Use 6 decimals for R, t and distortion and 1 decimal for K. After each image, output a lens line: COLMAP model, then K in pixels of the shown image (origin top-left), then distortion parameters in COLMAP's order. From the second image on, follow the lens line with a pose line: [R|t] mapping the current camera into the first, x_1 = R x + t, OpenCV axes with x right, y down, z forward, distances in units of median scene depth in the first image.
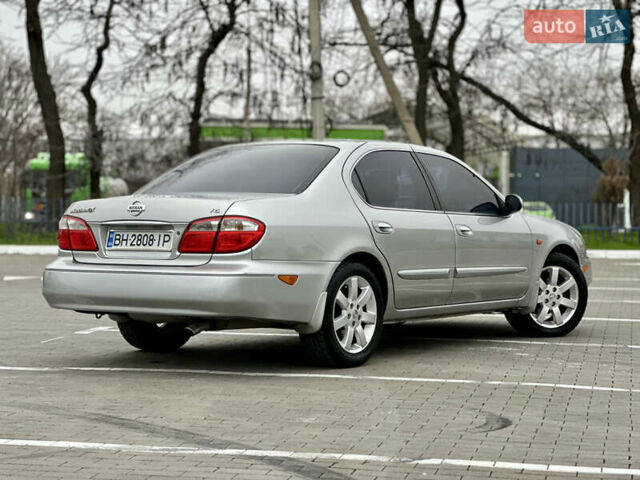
lens RADIAL K [[1420.9, 0, 320.0], [0, 1420.9, 240.0], [0, 0, 1]] dist [0.244458, 0.129372]
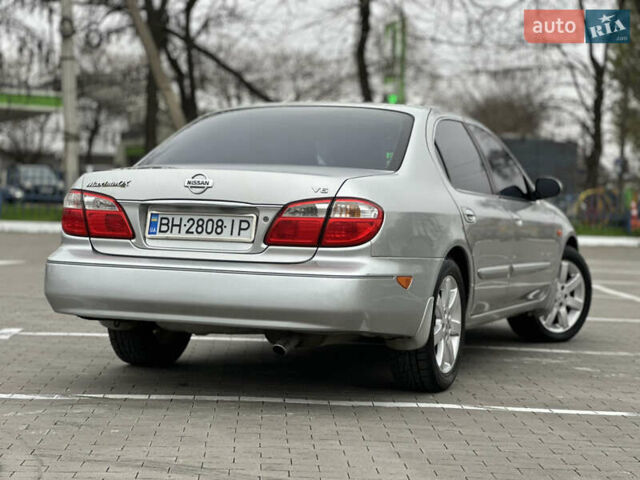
lens RADIAL K [[1420.9, 0, 320.0], [0, 1420.9, 240.0], [0, 0, 1]] dist [0.244458, 0.129372]
pose [[0.968903, 0.017508, 0.246820, -0.248539], [-0.022097, 0.999630, 0.015838, -0.005910], [-0.246452, -0.020800, 0.968932, 0.256003]]
